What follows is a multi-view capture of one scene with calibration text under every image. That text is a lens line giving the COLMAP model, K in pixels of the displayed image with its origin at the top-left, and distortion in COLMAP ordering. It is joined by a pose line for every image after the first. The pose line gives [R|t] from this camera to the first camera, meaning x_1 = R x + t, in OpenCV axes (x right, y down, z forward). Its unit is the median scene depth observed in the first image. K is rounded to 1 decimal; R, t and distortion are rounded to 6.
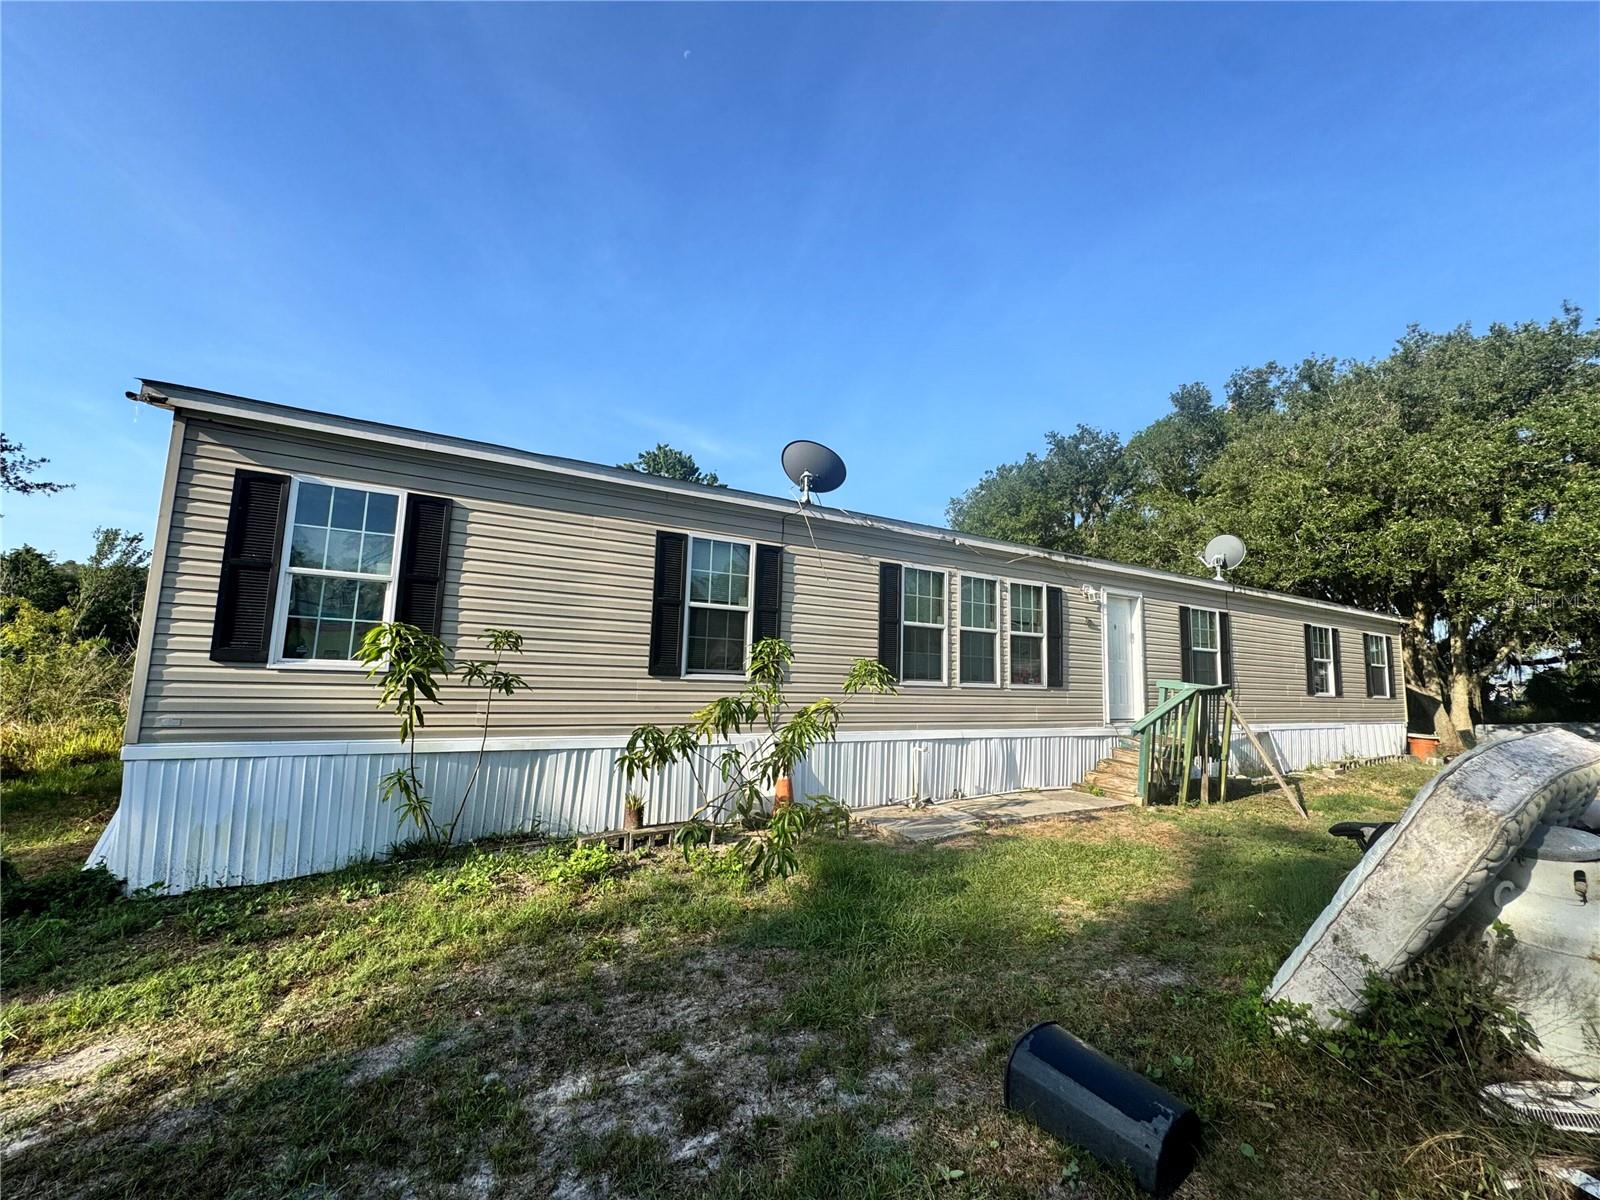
lens RADIAL K [[639.8, 0, 800.7], [0, 639.8, 605.6], [0, 0, 1]] dist [-0.001549, 0.000218]
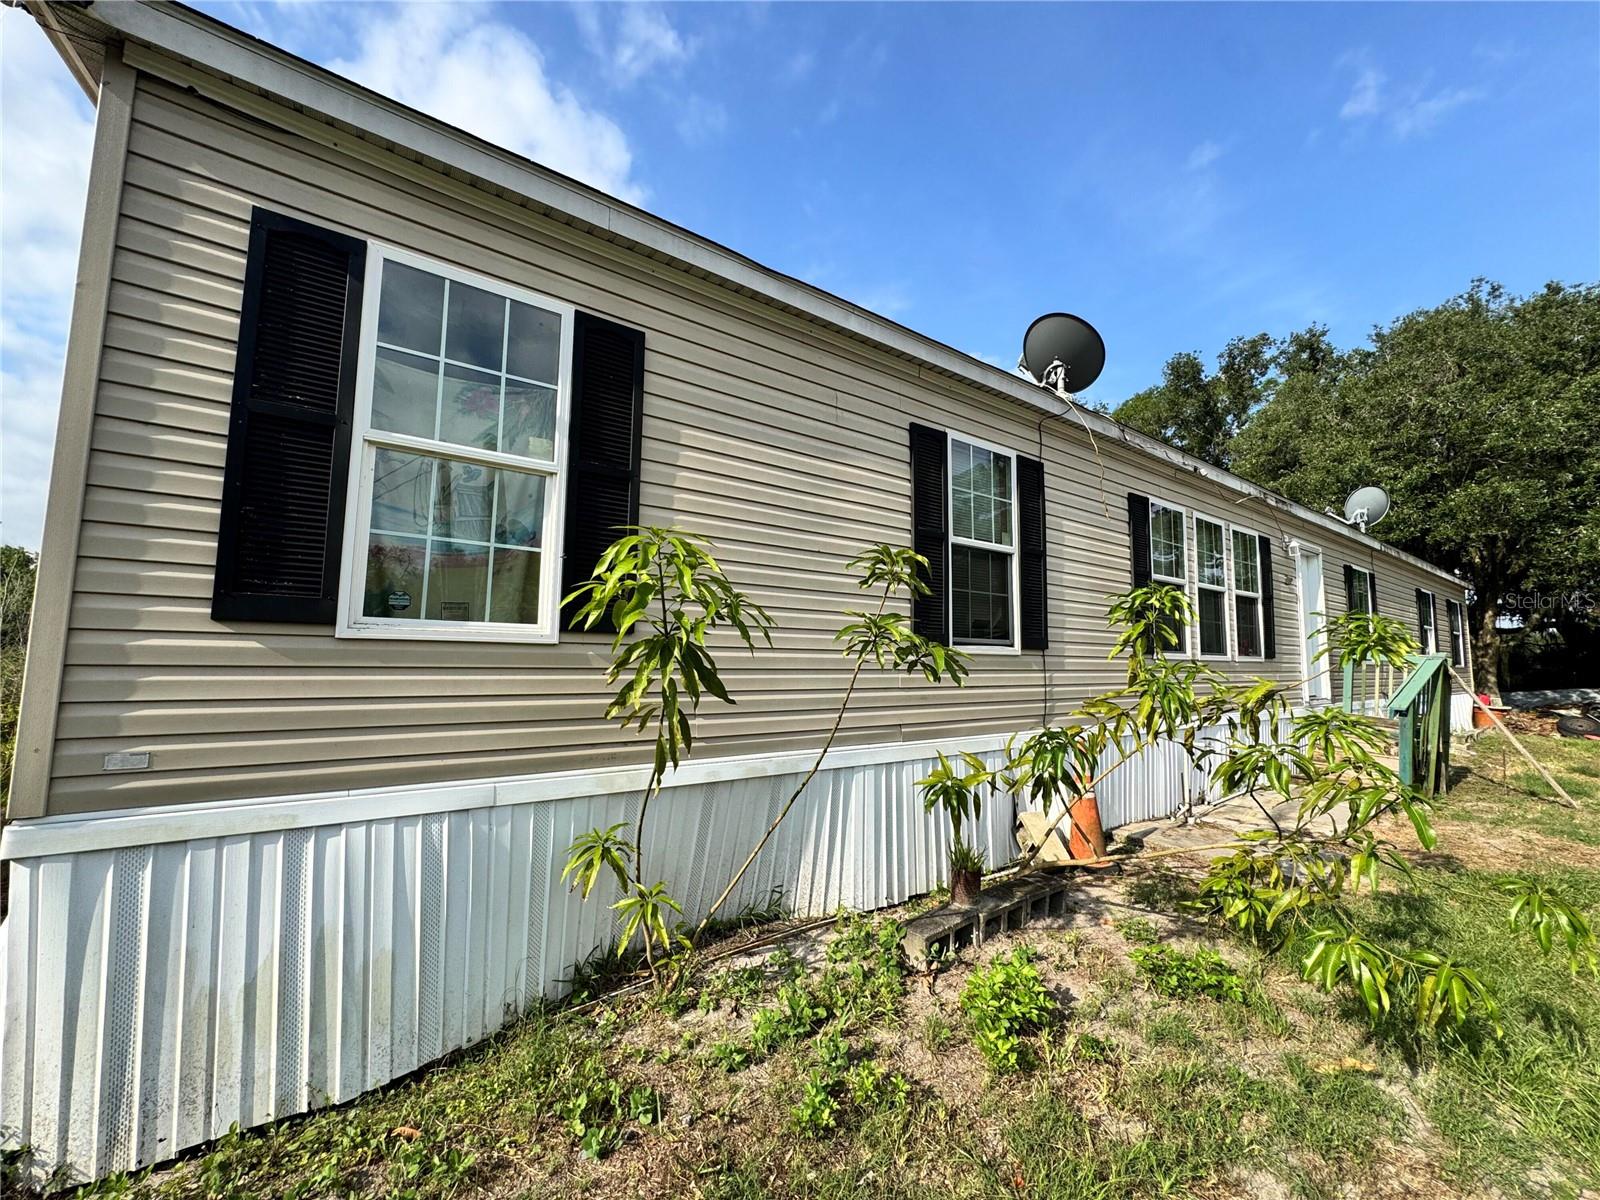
lens RADIAL K [[639.8, 0, 798.4], [0, 639.8, 604.5], [0, 0, 1]] dist [-0.001549, 0.000218]
pose [[0.994210, -0.008949, 0.107082, -0.400136], [0.006334, 0.999674, 0.024728, 0.047192], [-0.107268, -0.023907, 0.993943, 0.362019]]
